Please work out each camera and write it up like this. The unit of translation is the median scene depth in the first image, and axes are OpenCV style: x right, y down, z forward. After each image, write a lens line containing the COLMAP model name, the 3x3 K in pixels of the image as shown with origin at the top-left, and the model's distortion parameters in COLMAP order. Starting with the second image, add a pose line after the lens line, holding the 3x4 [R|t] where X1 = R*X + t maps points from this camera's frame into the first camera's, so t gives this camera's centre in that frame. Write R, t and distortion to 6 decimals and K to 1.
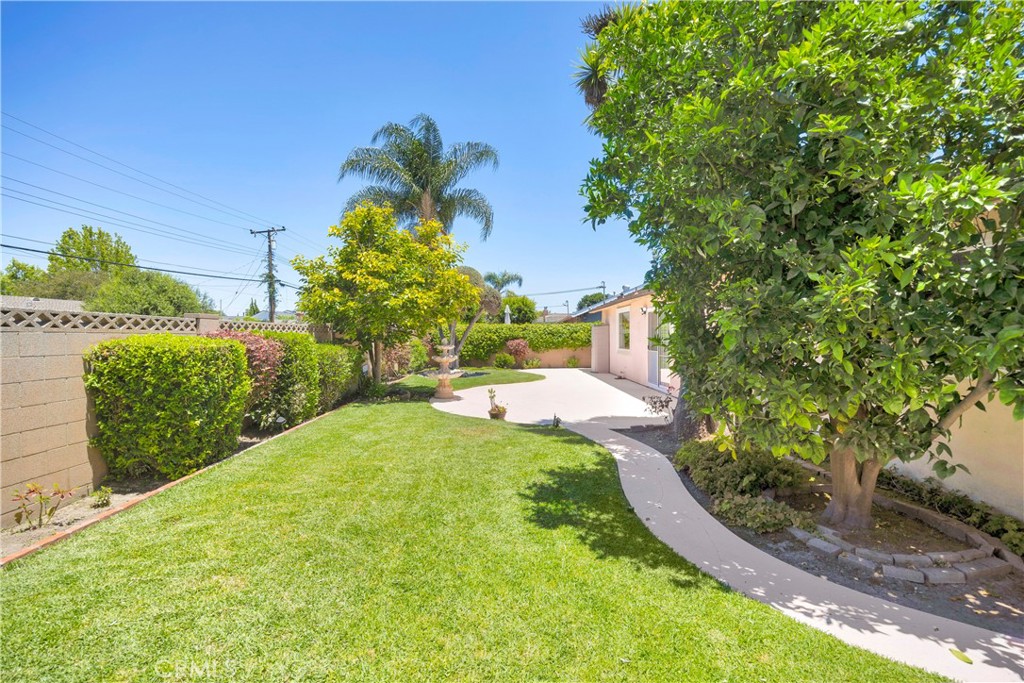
lens RADIAL K [[462.3, 0, 511.5], [0, 462.3, 338.1], [0, 0, 1]] dist [-0.014828, 0.001881]
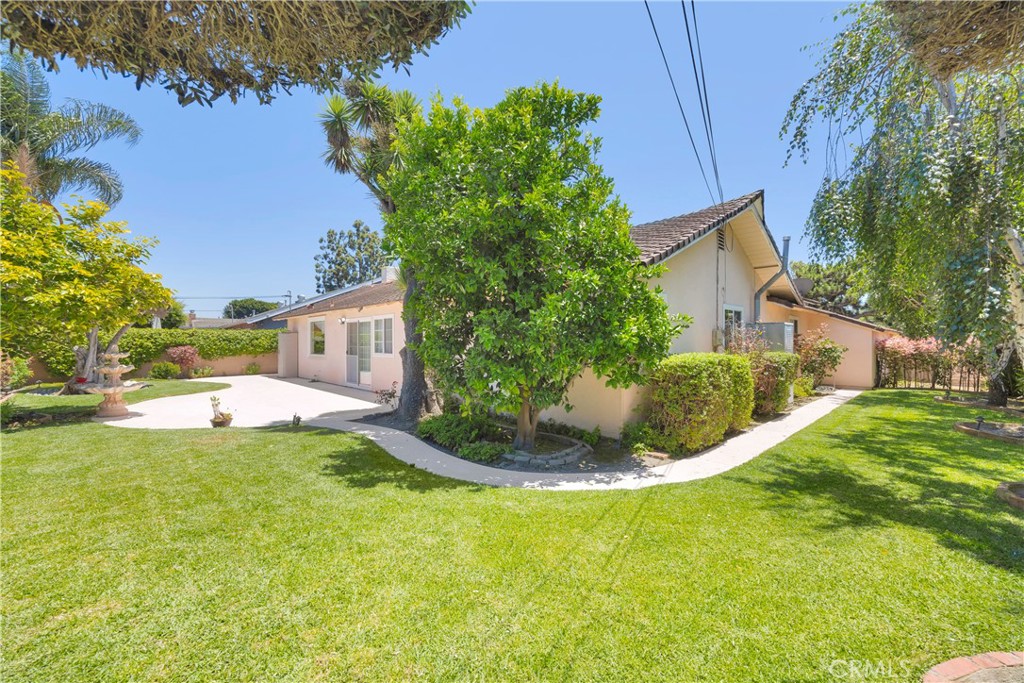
lens RADIAL K [[413.1, 0, 512.7], [0, 413.1, 342.9], [0, 0, 1]] dist [0.001156, 0.000440]
pose [[0.717678, 0.003314, 0.696367, -0.371500], [0.000360, 0.999987, -0.005130, 0.003249], [-0.696375, 0.003932, 0.717667, -0.112725]]
